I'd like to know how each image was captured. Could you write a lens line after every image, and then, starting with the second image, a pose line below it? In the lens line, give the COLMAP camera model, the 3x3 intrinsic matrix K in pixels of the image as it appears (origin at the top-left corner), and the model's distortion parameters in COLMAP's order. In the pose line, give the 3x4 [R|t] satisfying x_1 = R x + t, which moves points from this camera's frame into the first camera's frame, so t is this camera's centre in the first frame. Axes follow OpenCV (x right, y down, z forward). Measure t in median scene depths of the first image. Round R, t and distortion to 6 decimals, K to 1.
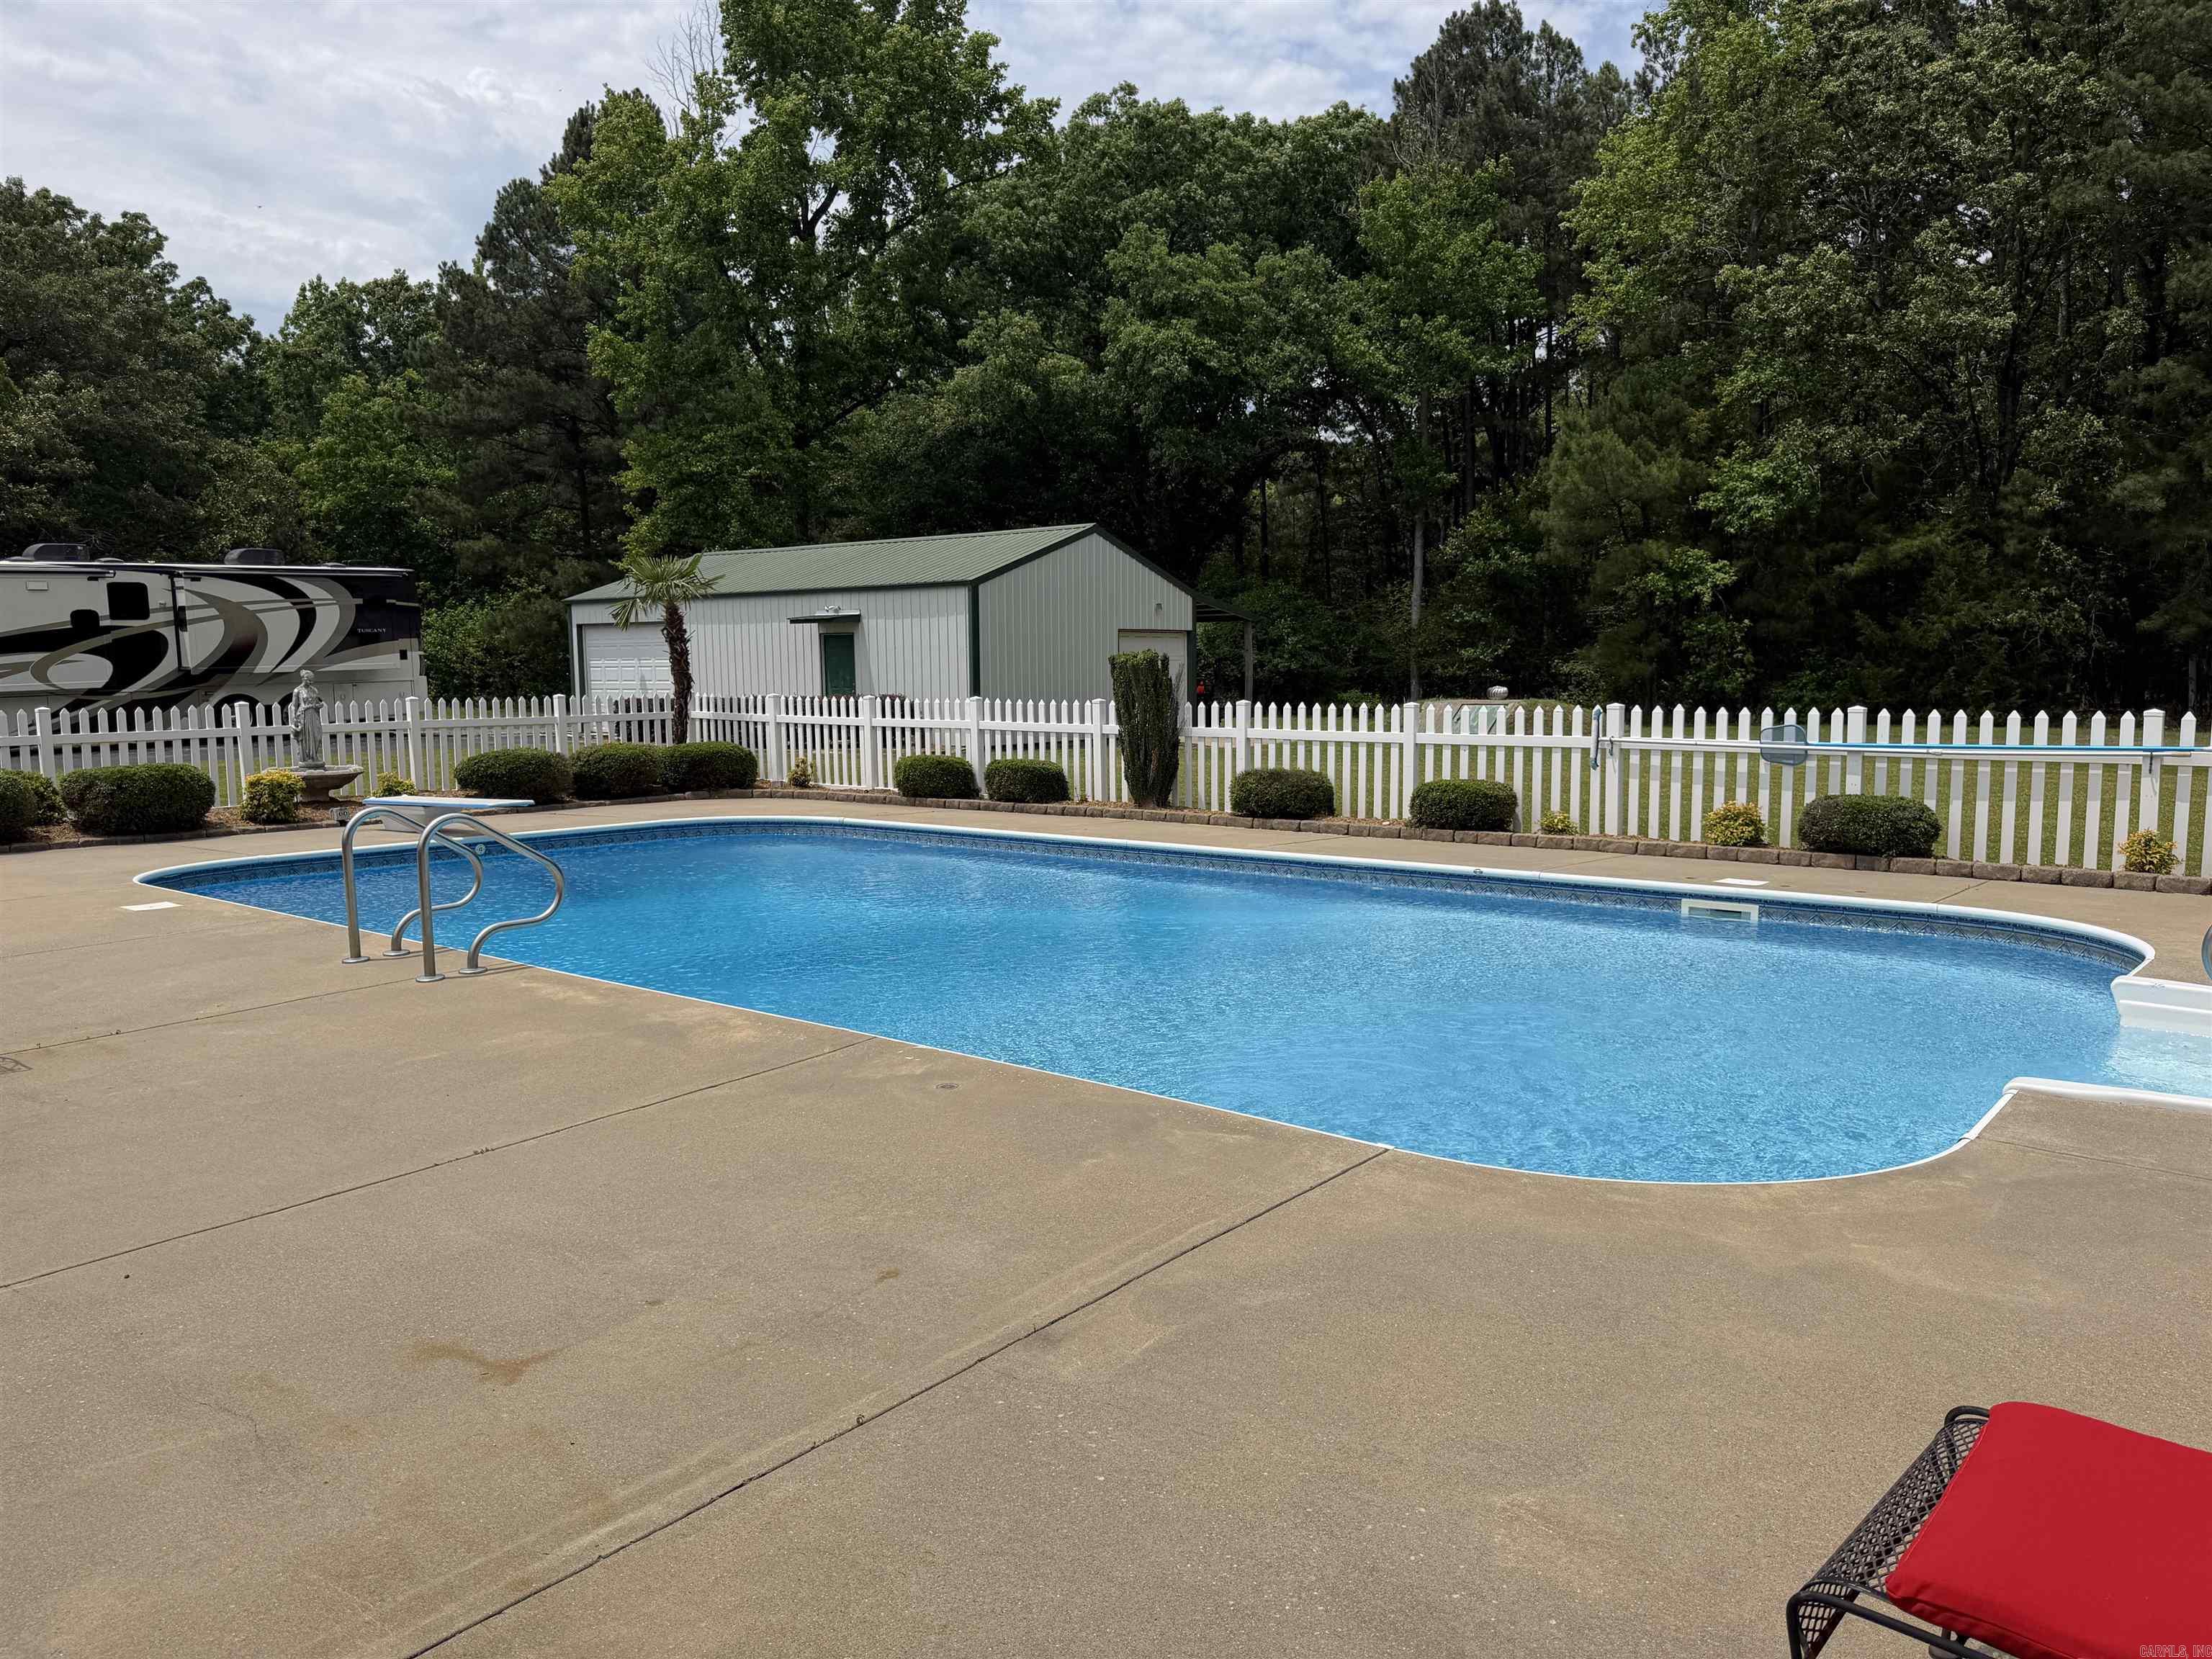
lens RADIAL K [[1543.7, 0, 1101.7], [0, 1543.7, 826.1], [0, 0, 1]] dist [0.043080, -0.065624]
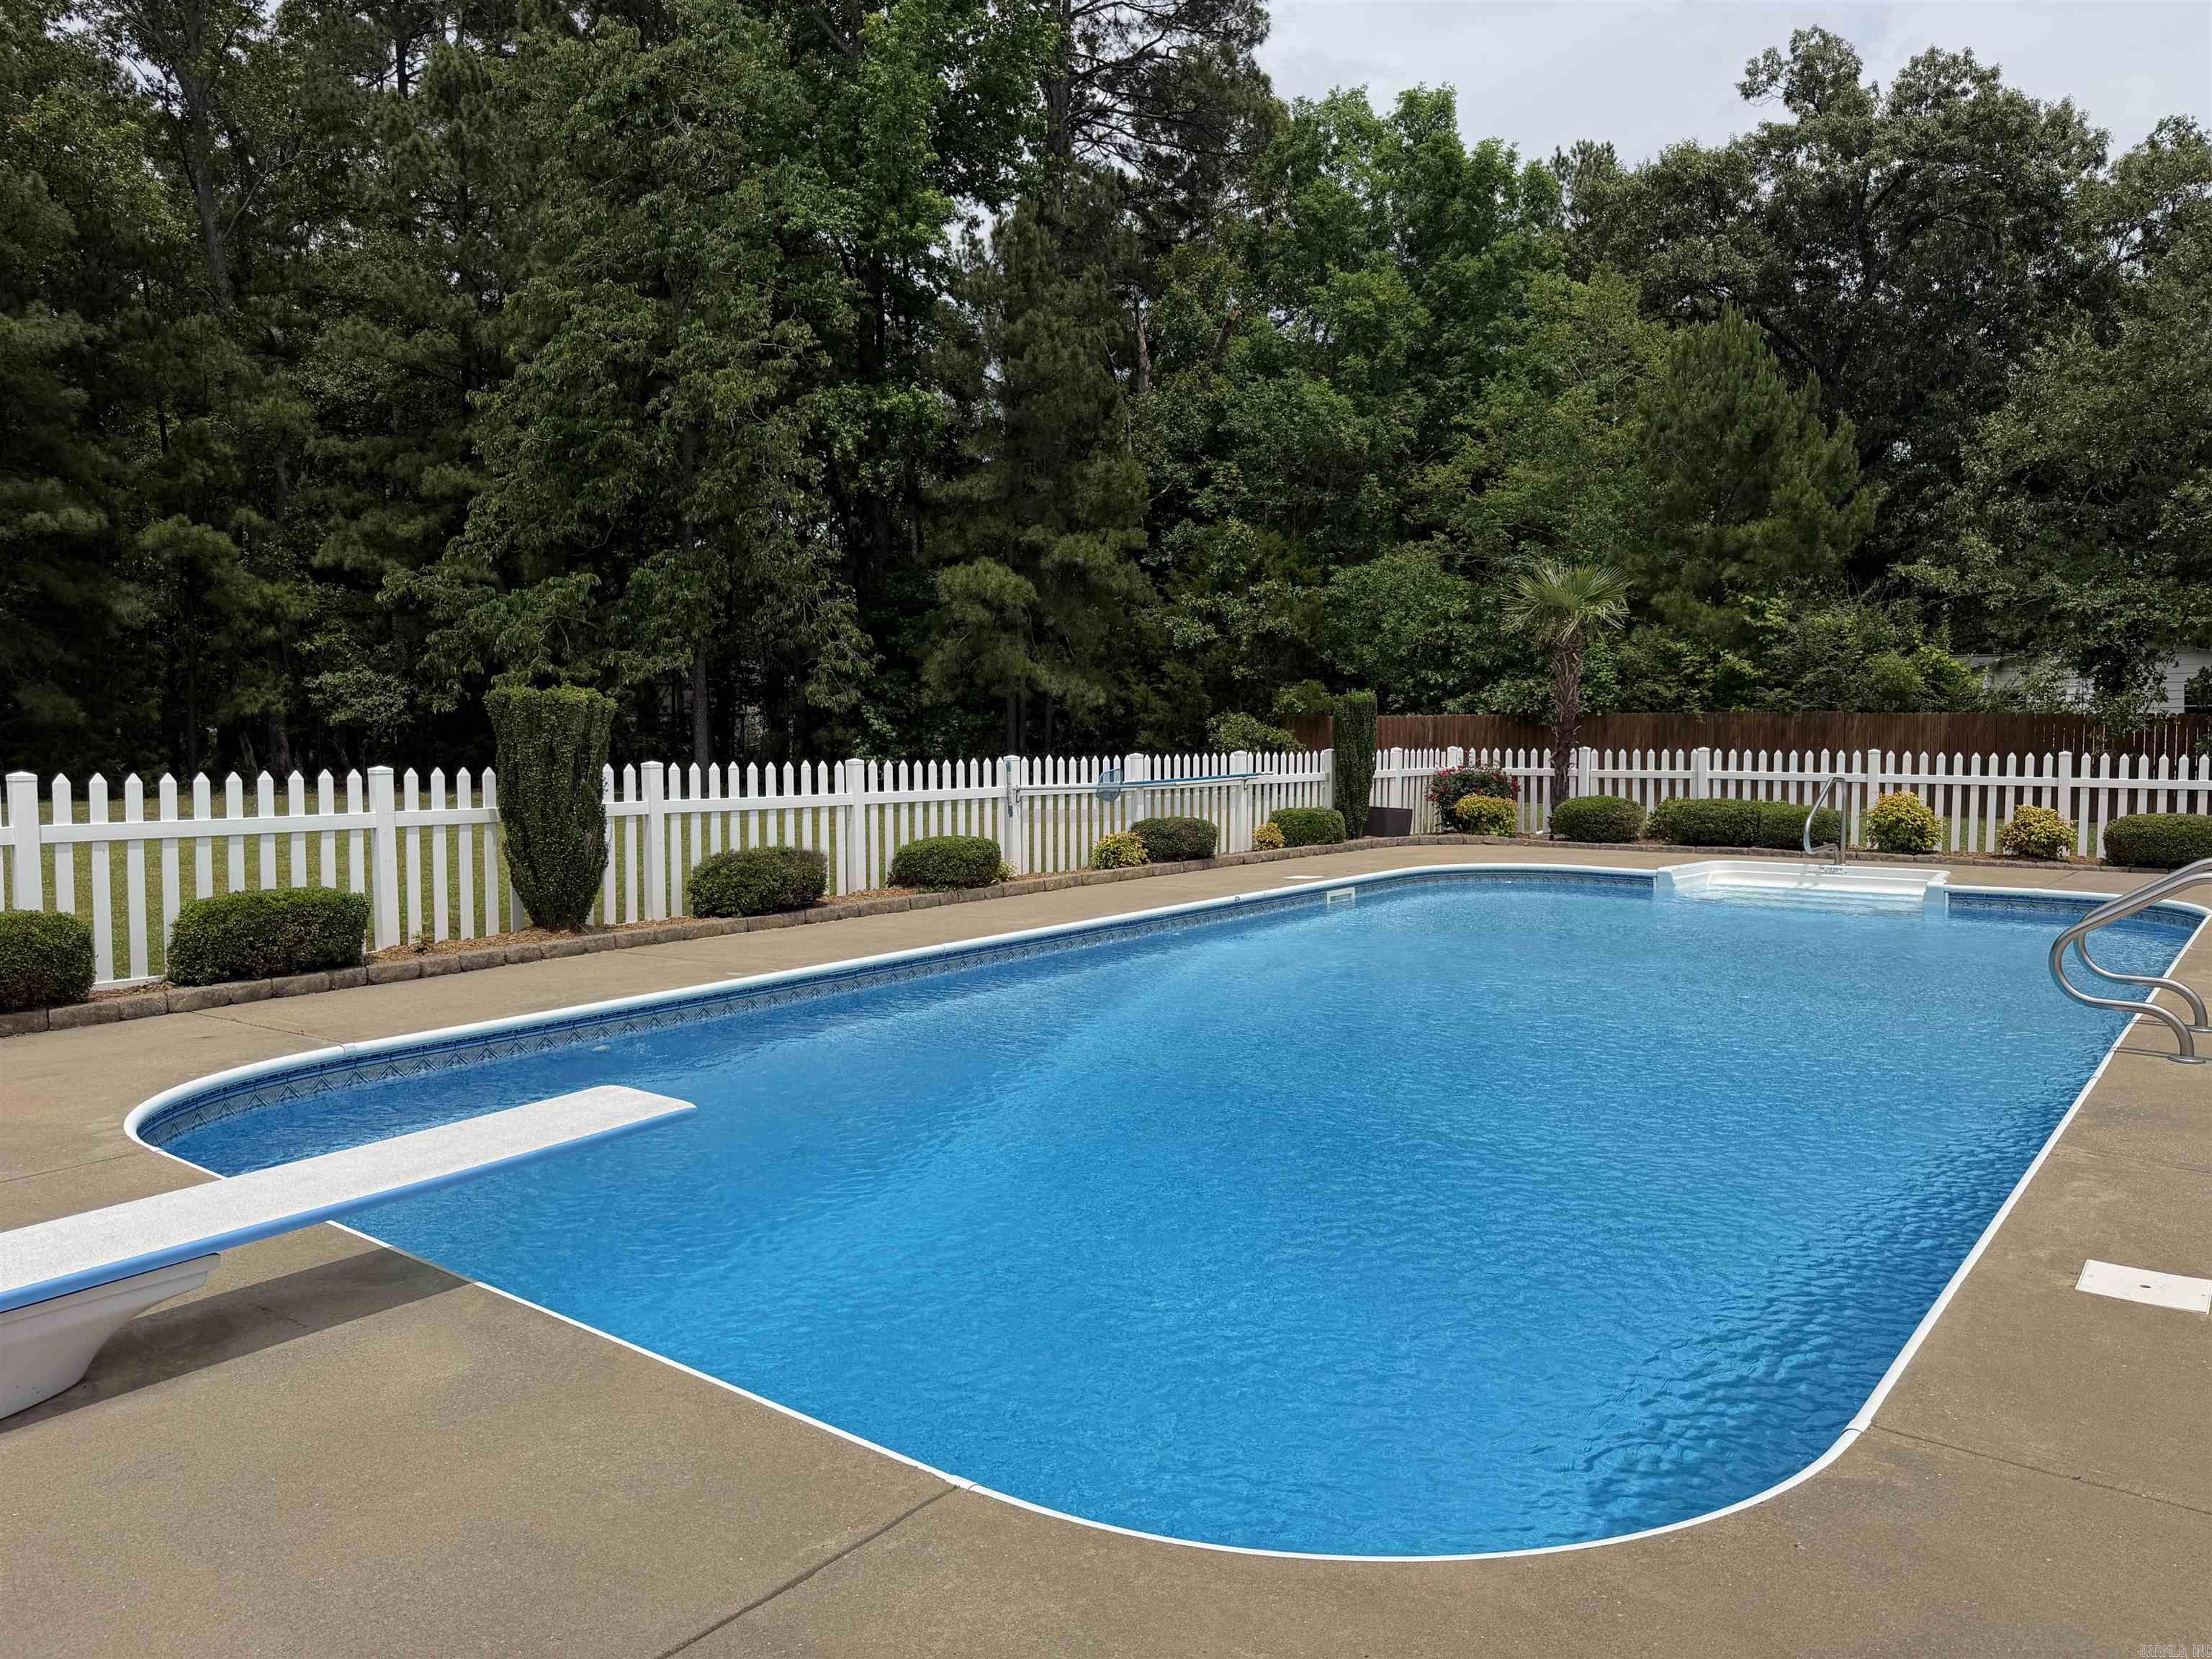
lens RADIAL K [[1543.7, 0, 1096.8], [0, 1543.7, 830.5], [0, 0, 1]] dist [0.043080, -0.065624]
pose [[-0.032897, -0.059037, 0.997714, -0.305326], [0.102896, 0.992750, 0.062136, -0.035179], [-0.994148, 0.104704, -0.026584, 0.389730]]
